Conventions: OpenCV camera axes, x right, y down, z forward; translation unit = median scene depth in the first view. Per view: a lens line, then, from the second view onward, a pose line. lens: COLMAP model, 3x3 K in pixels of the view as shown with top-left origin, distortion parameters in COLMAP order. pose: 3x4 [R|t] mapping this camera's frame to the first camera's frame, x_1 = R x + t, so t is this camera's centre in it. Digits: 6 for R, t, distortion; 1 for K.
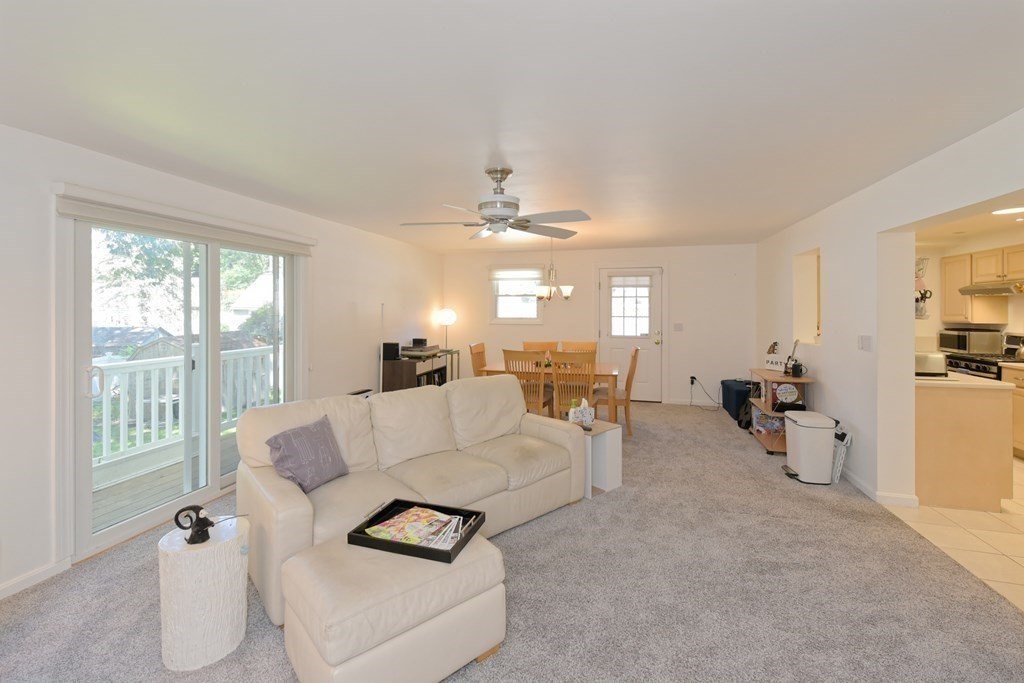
lens RADIAL K [[450.5, 0, 509.1], [0, 450.5, 306.7], [0, 0, 1]] dist [0.011282, -0.000816]
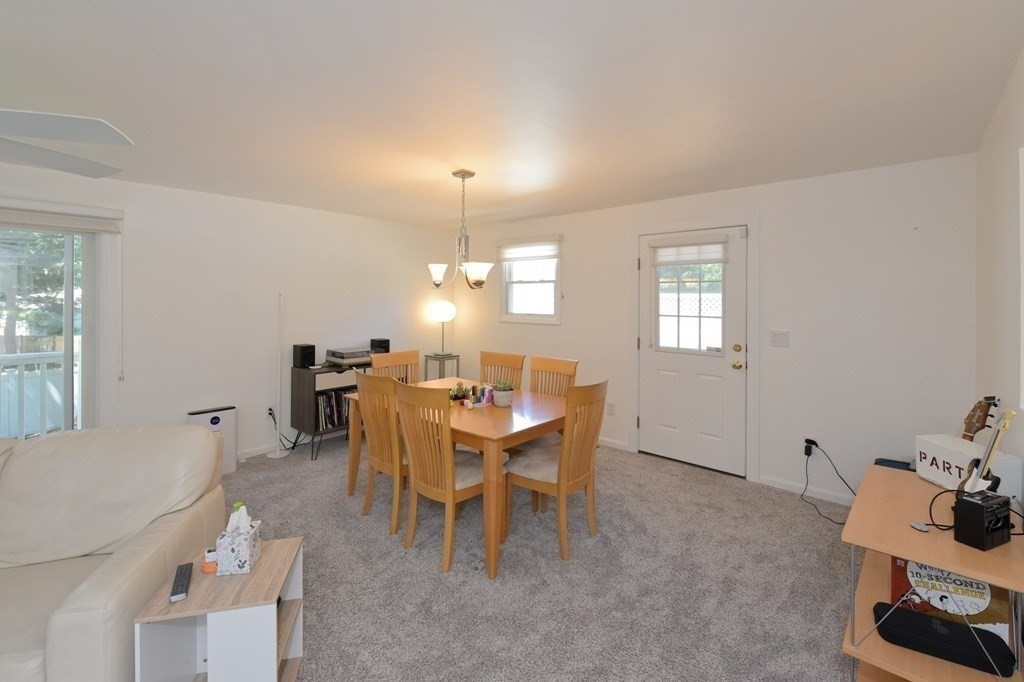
lens RADIAL K [[450.5, 0, 503.6], [0, 450.5, 297.6], [0, 0, 1]] dist [0.011282, -0.000816]
pose [[0.890167, 0.002694, -0.455626, 0.418480], [-0.001401, 0.999994, 0.003176, -0.003739], [0.455632, -0.002189, 0.890166, 0.502975]]
